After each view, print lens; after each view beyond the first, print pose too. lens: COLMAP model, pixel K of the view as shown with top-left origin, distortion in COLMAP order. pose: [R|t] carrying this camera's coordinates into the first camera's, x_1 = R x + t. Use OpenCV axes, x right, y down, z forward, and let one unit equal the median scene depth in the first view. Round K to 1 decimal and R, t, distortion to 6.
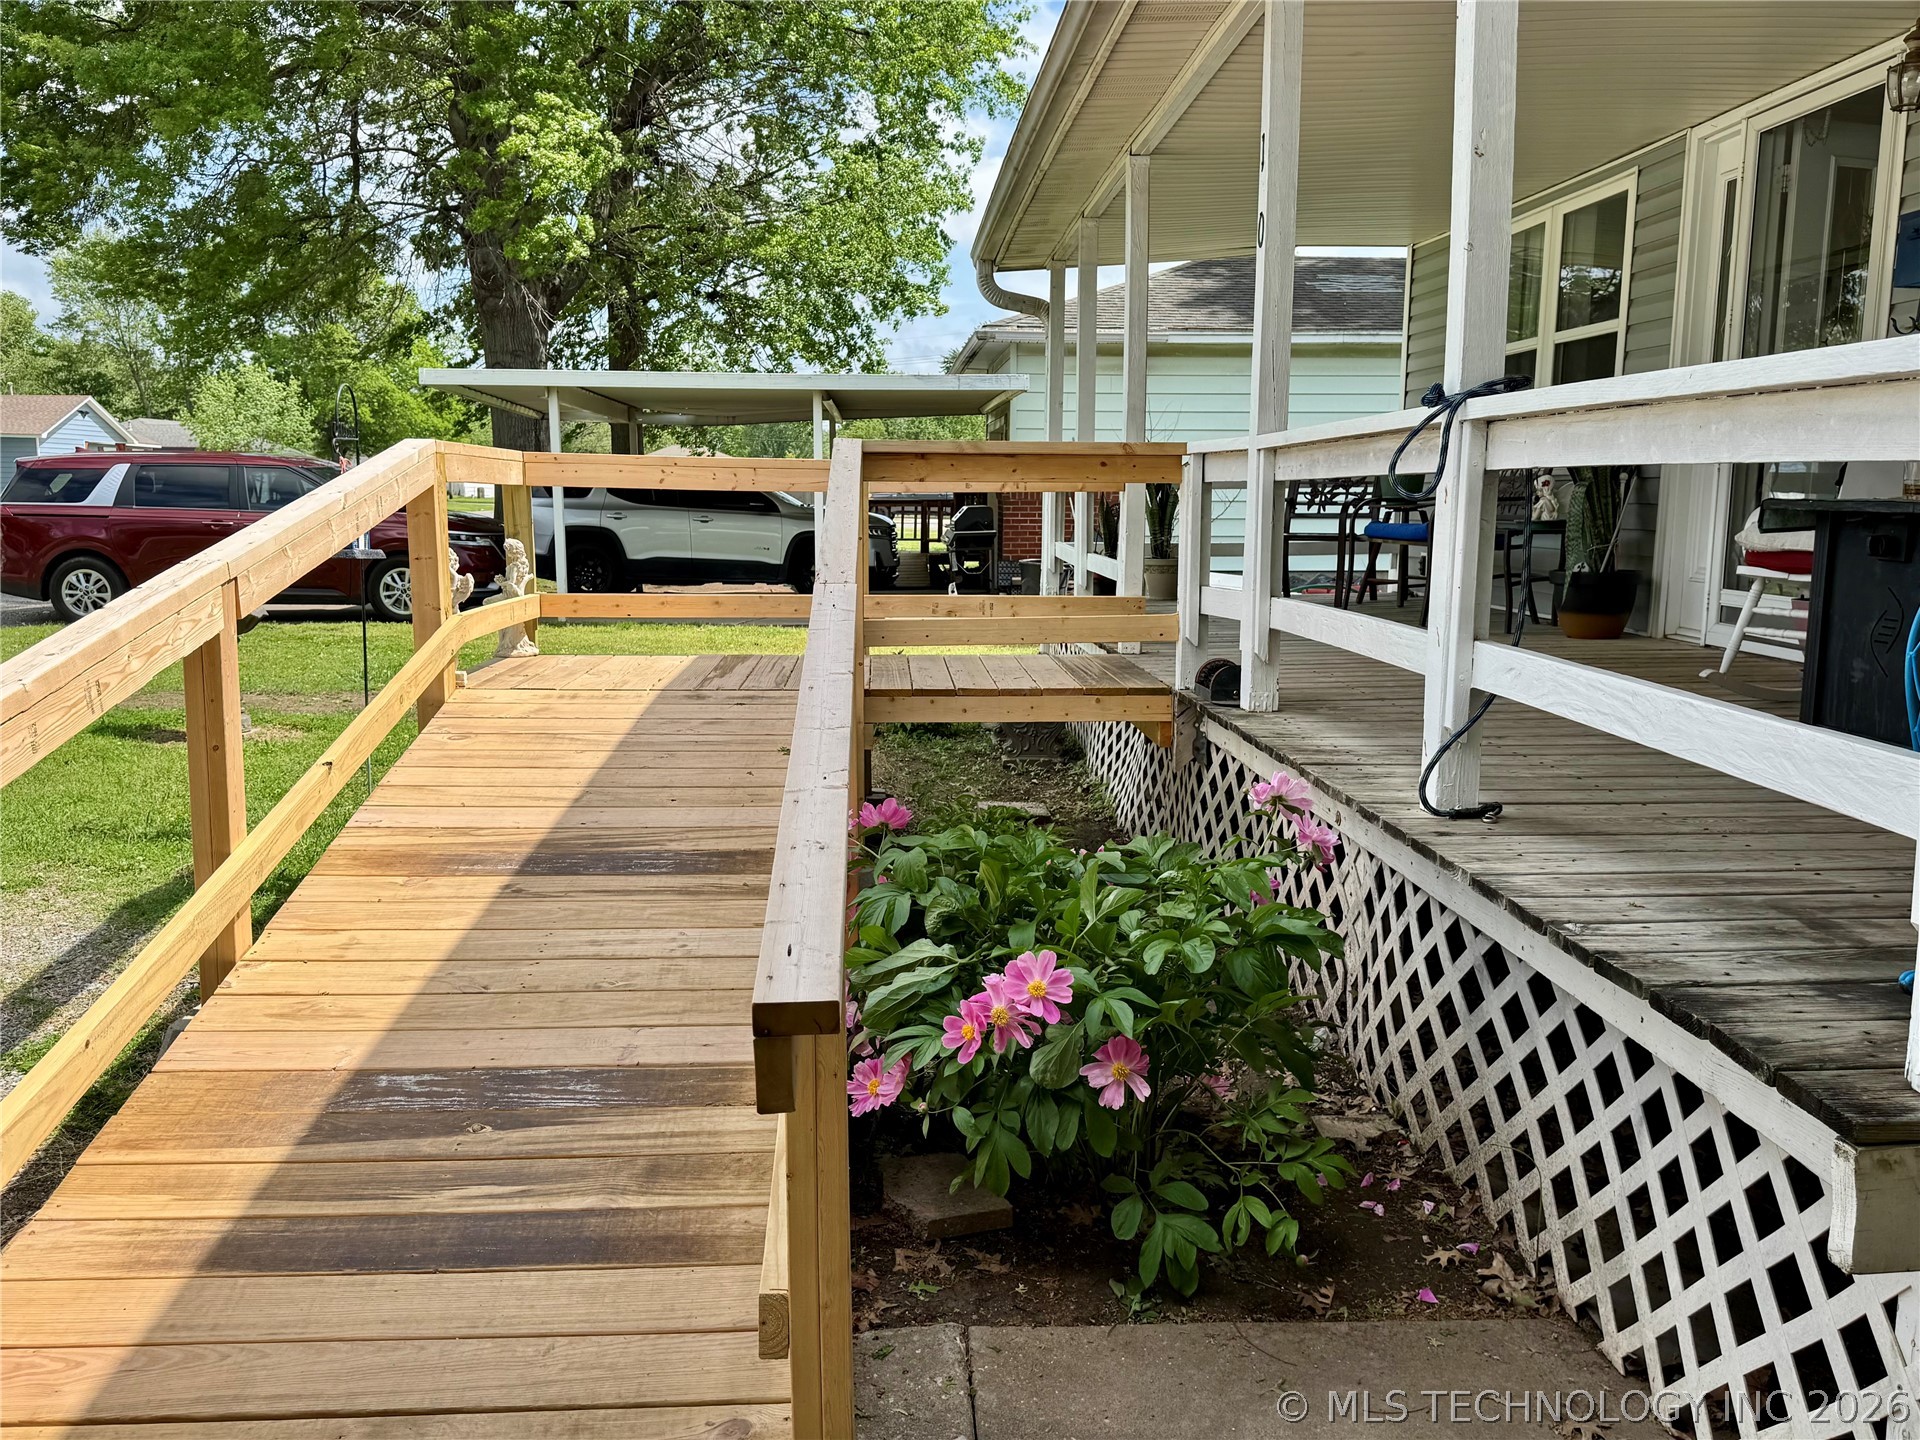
lens RADIAL K [[1545.8, 0, 957.8], [0, 1545.8, 731.4], [0, 0, 1]] dist [0.001308, -0.007275]
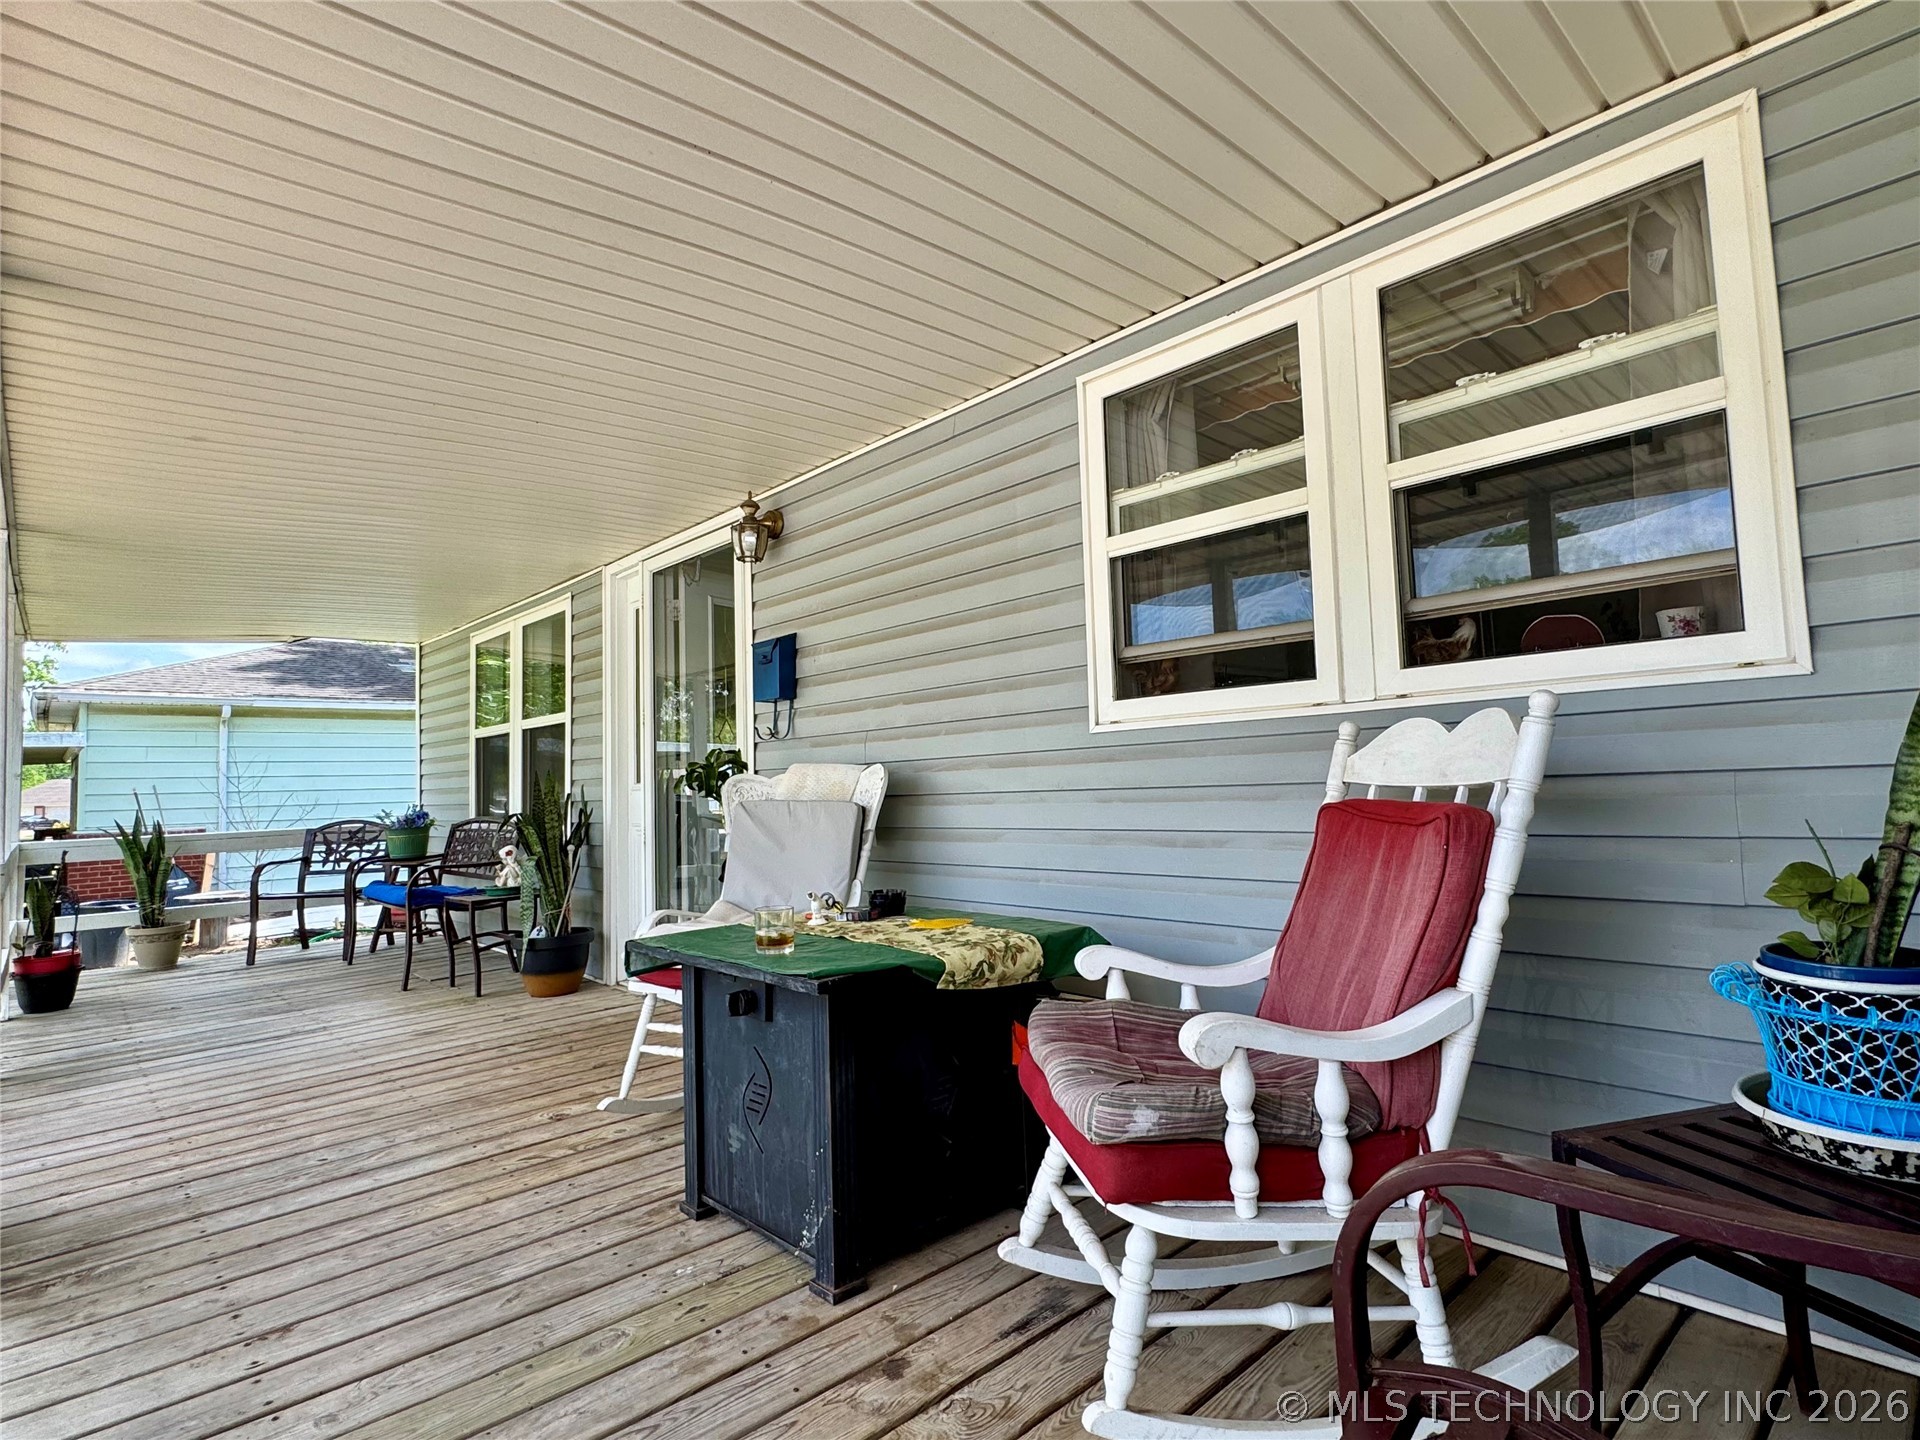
lens RADIAL K [[1000.5, 0, 961.5], [0, 1000.5, 719.1], [0, 0, 1]] dist [-0.005522, 0.003063]
pose [[0.764159, 0.013756, 0.644882, 0.172365], [0.135186, 0.974153, -0.180969, -0.084451], [-0.630703, 0.225468, 0.742548, 0.244775]]
